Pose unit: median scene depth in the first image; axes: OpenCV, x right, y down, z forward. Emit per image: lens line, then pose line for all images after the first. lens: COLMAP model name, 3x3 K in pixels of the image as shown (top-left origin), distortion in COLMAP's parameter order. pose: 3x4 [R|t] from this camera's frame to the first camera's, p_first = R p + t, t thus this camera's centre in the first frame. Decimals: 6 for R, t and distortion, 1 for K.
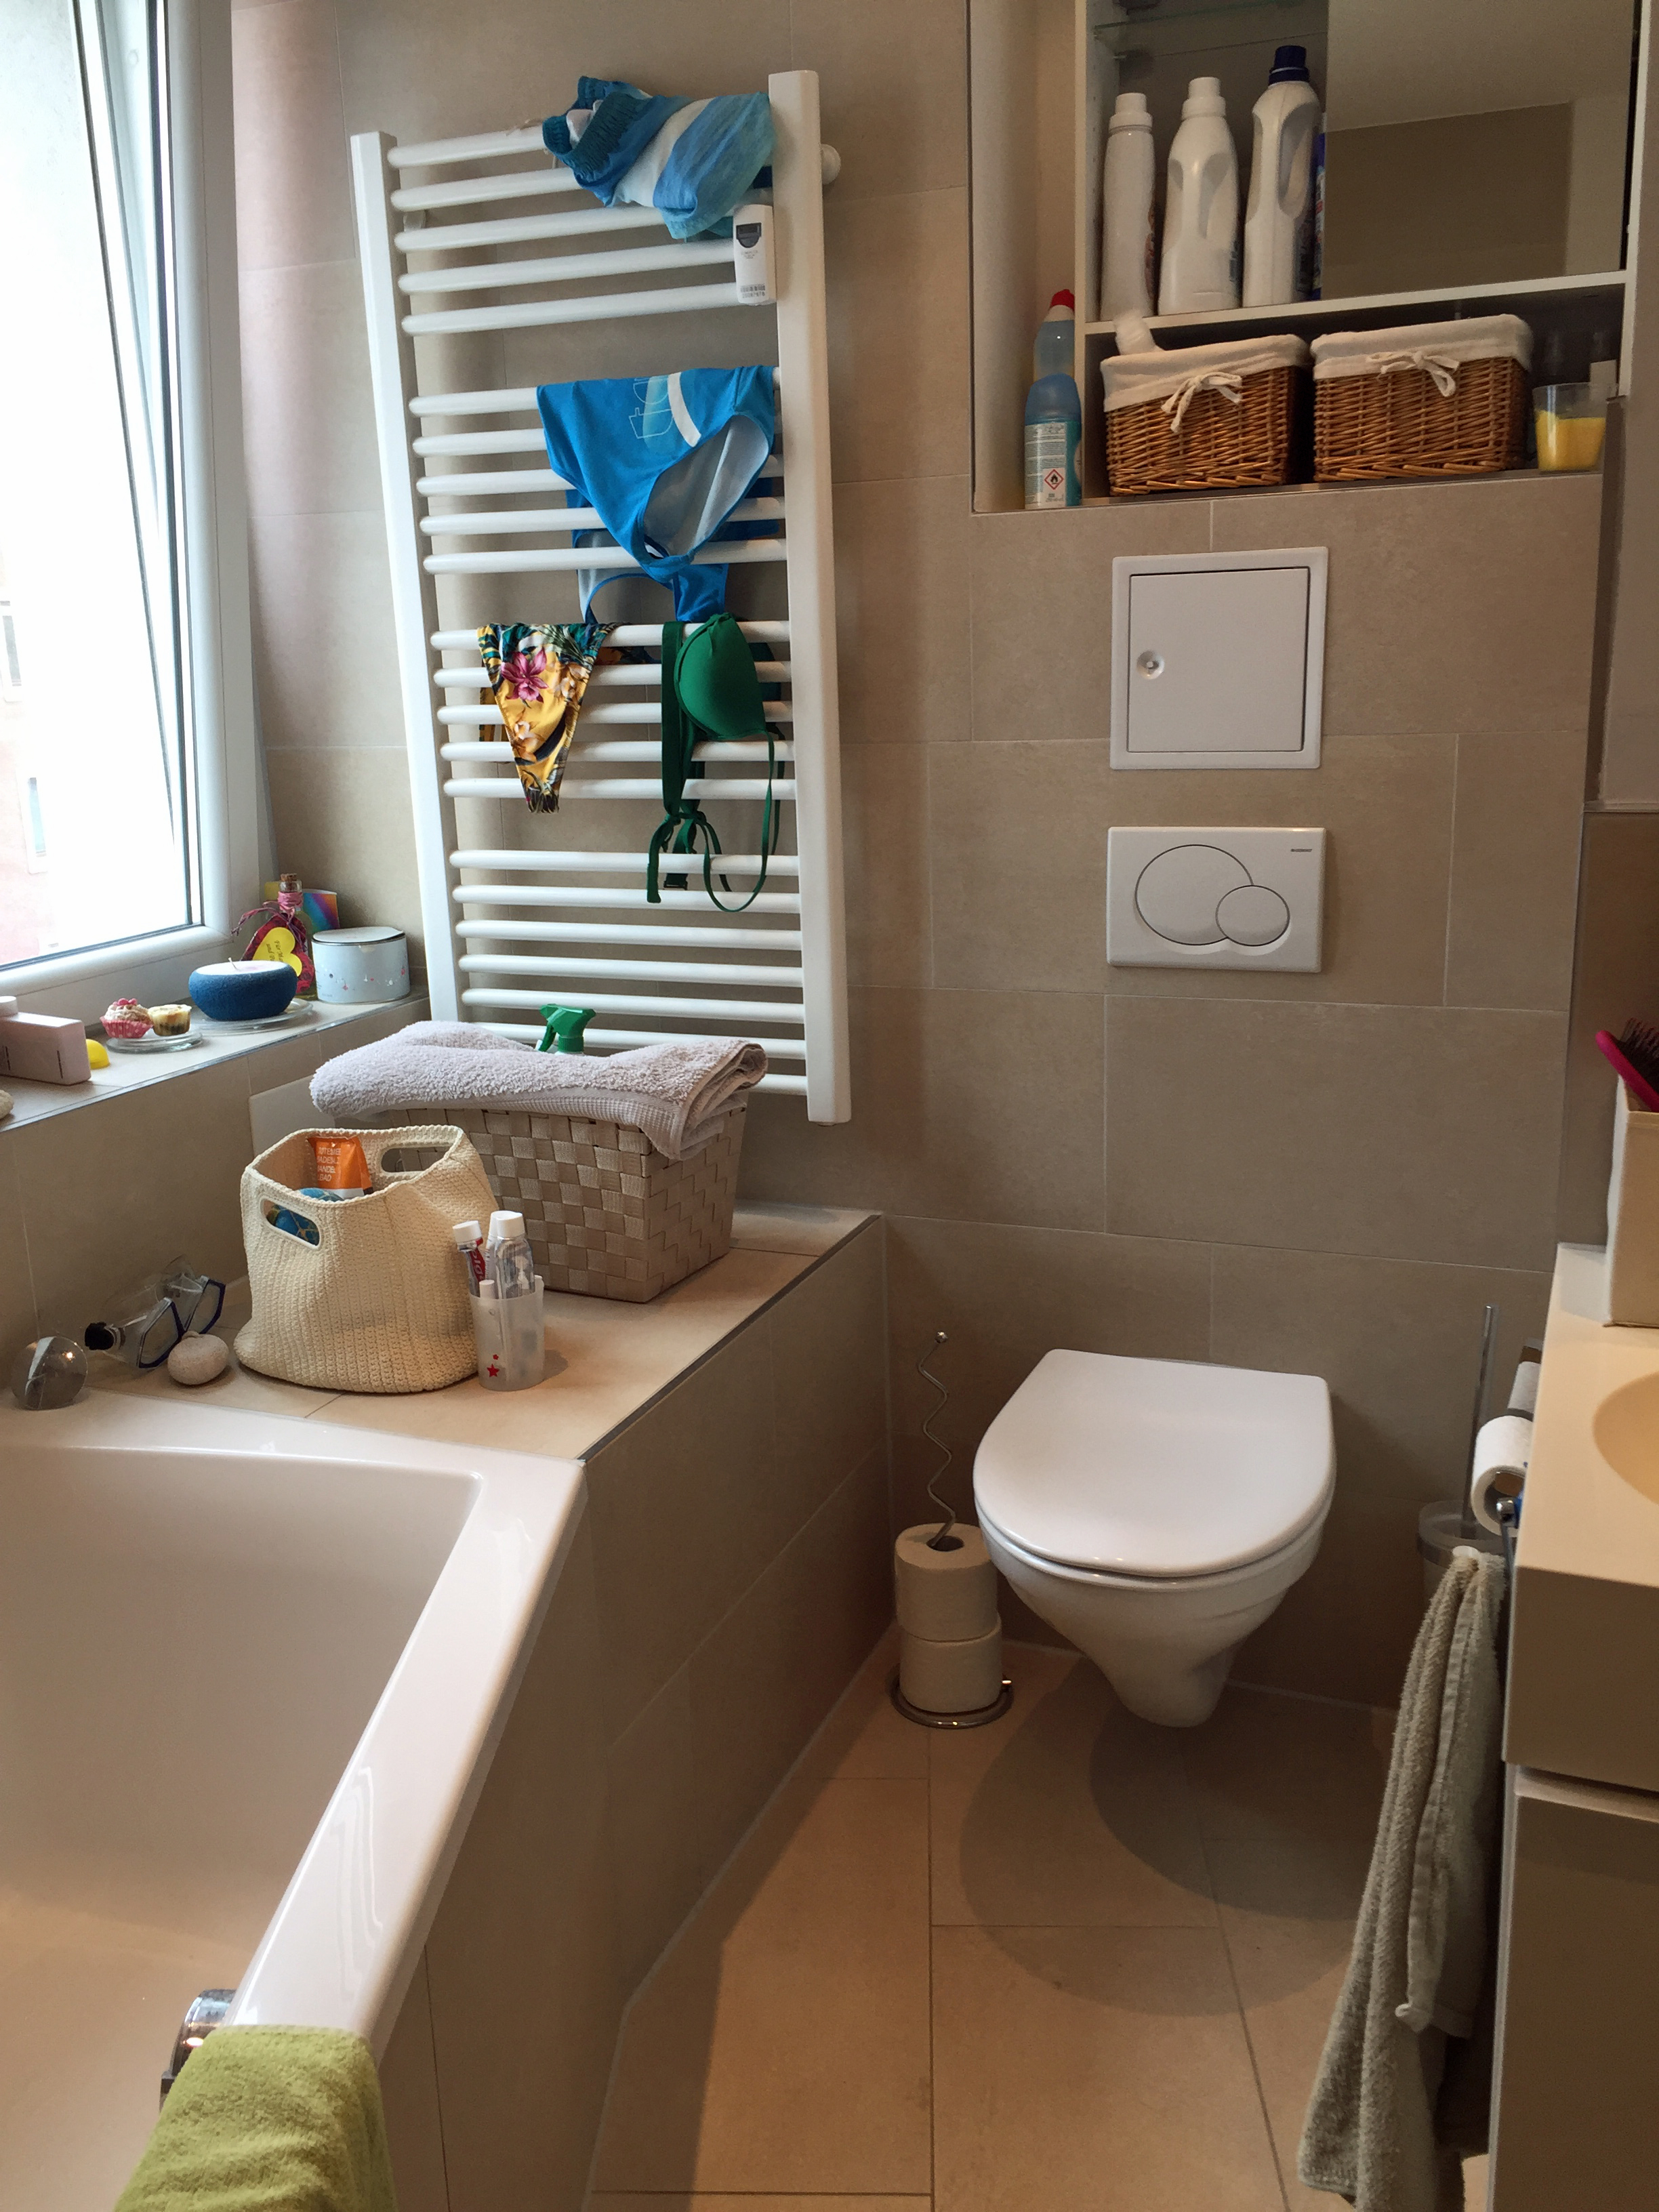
lens RADIAL K [[1863.6, 0, 833.3], [0, 1863.6, 1107.5], [0, 0, 1]] dist [0.039474, -0.014066]
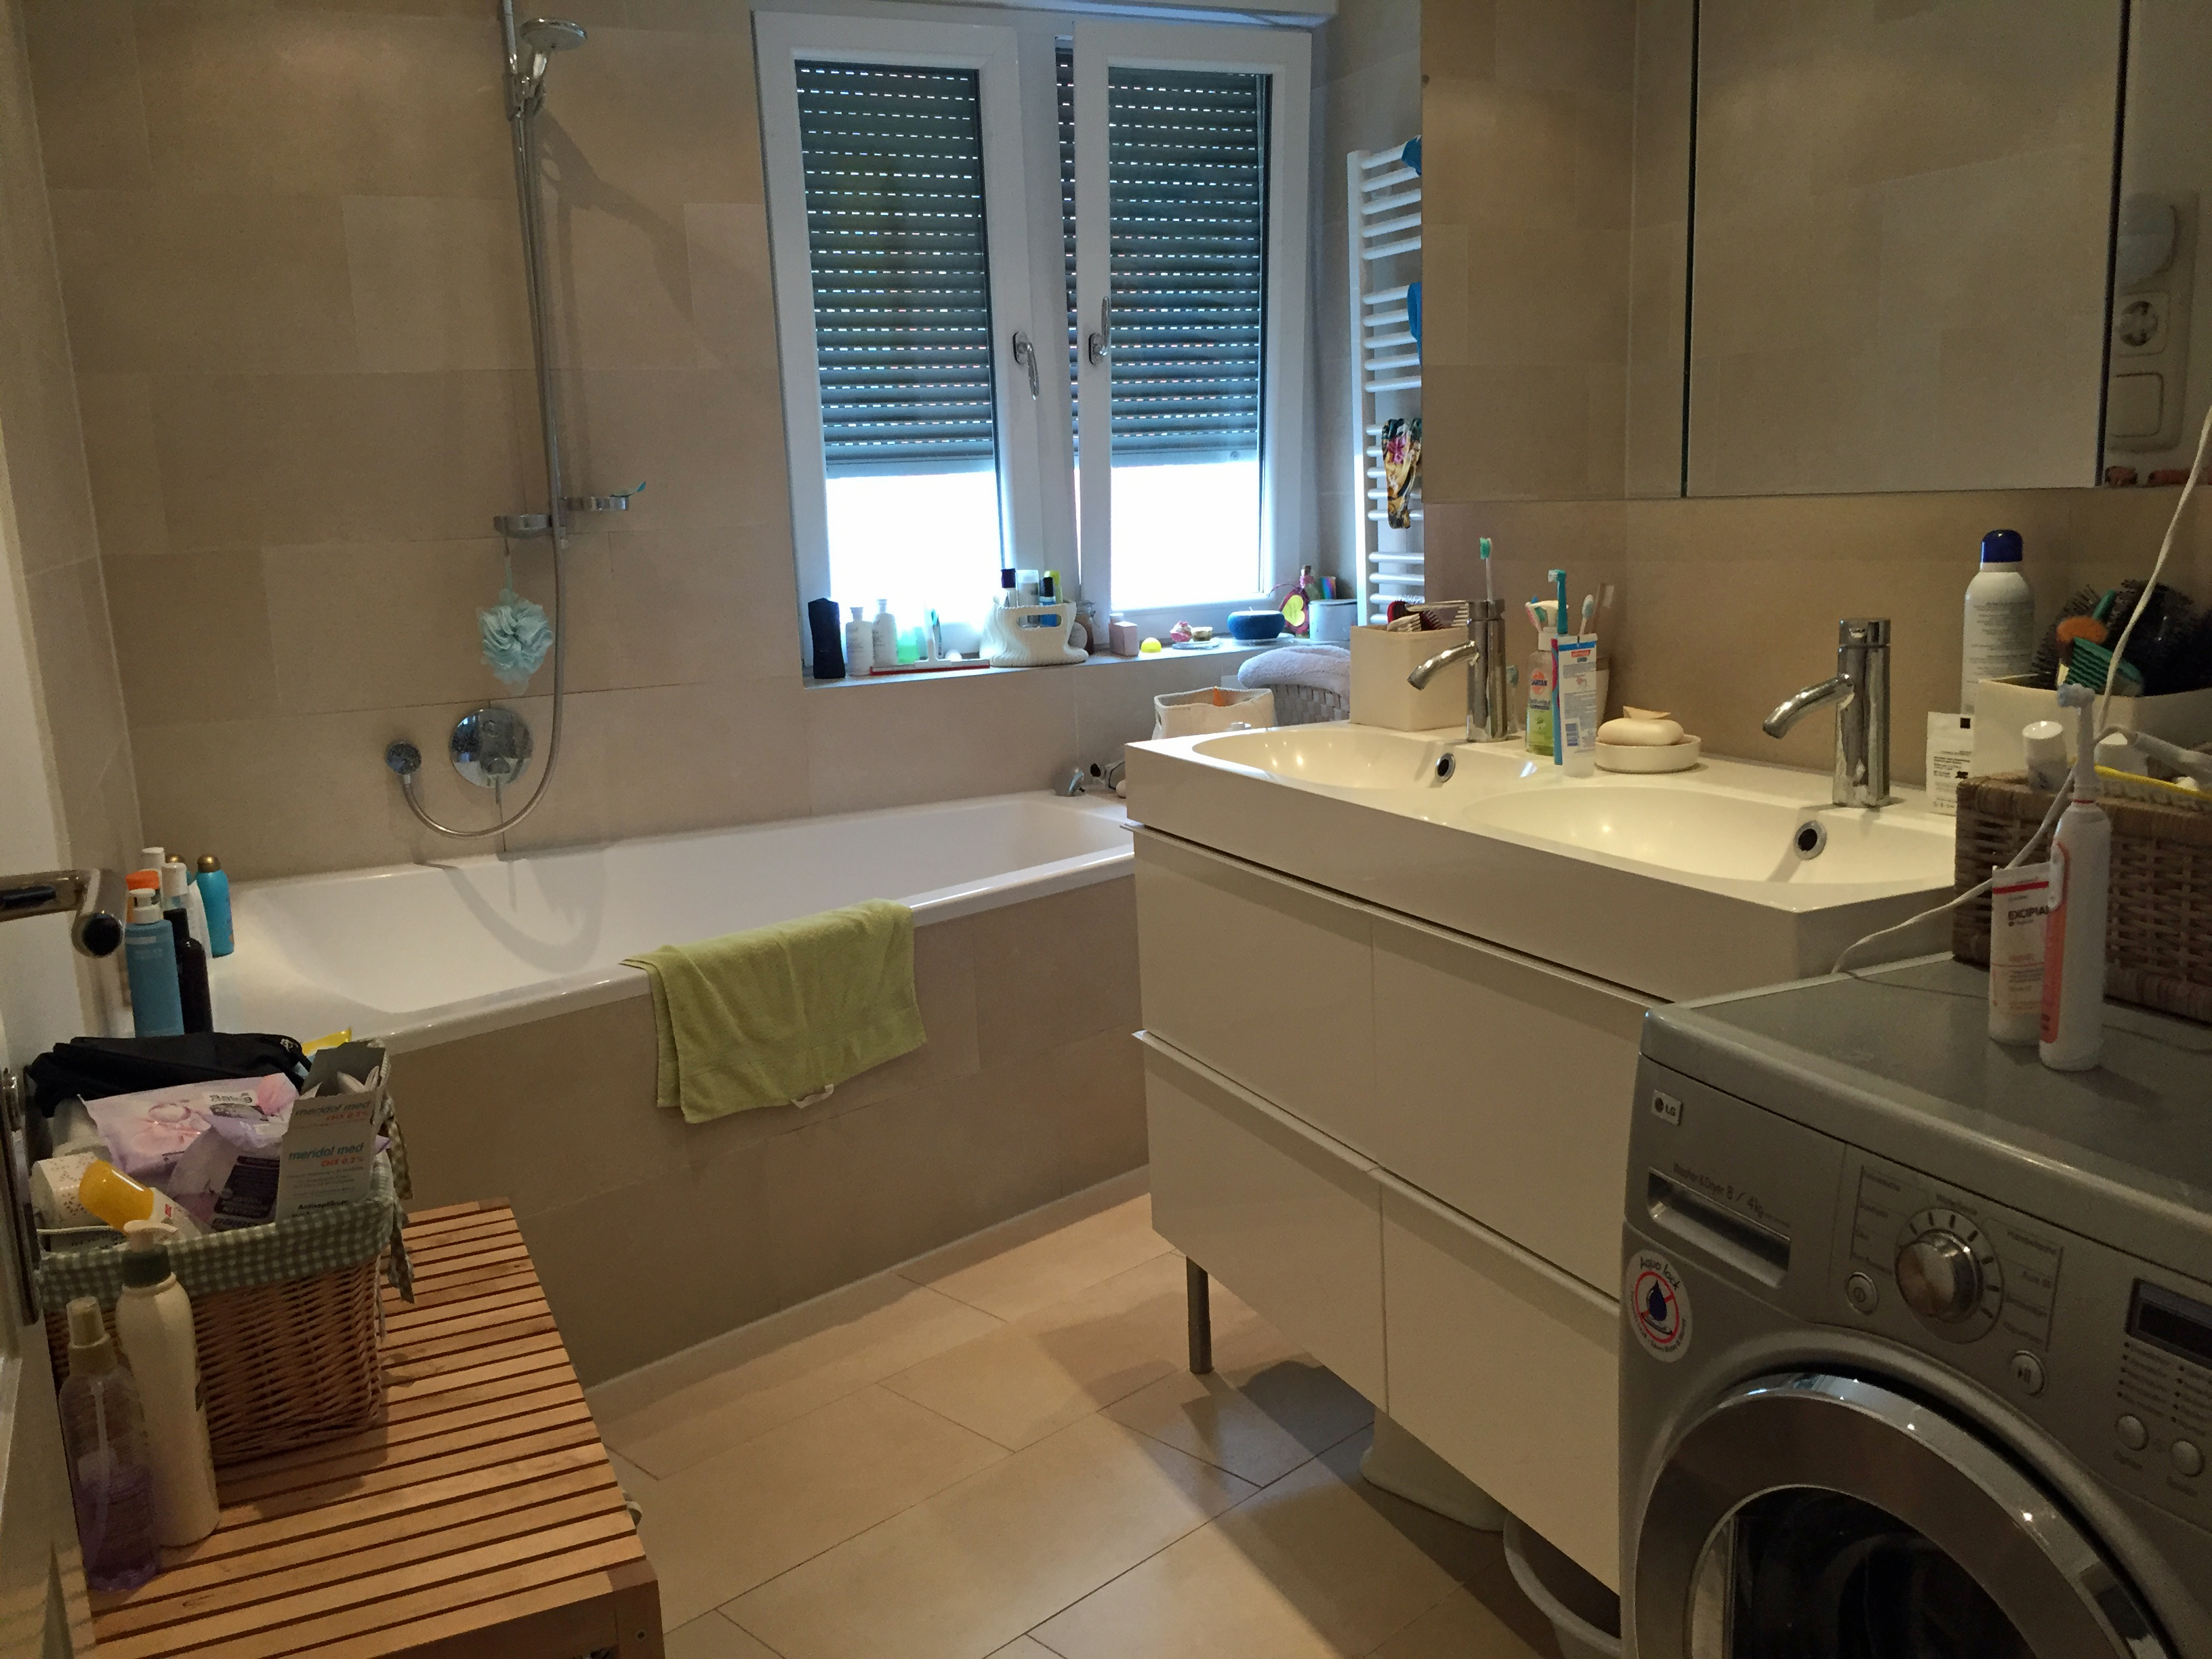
lens RADIAL K [[1863.6, 0, 1105.8], [0, 1863.6, 828.0], [0, 0, 1]] dist [0.039474, -0.014066]
pose [[0.721780, 0.124659, -0.680804, 0.852699], [-0.146588, 0.988865, 0.025656, 0.108586], [0.676422, 0.081279, 0.732016, -0.409219]]
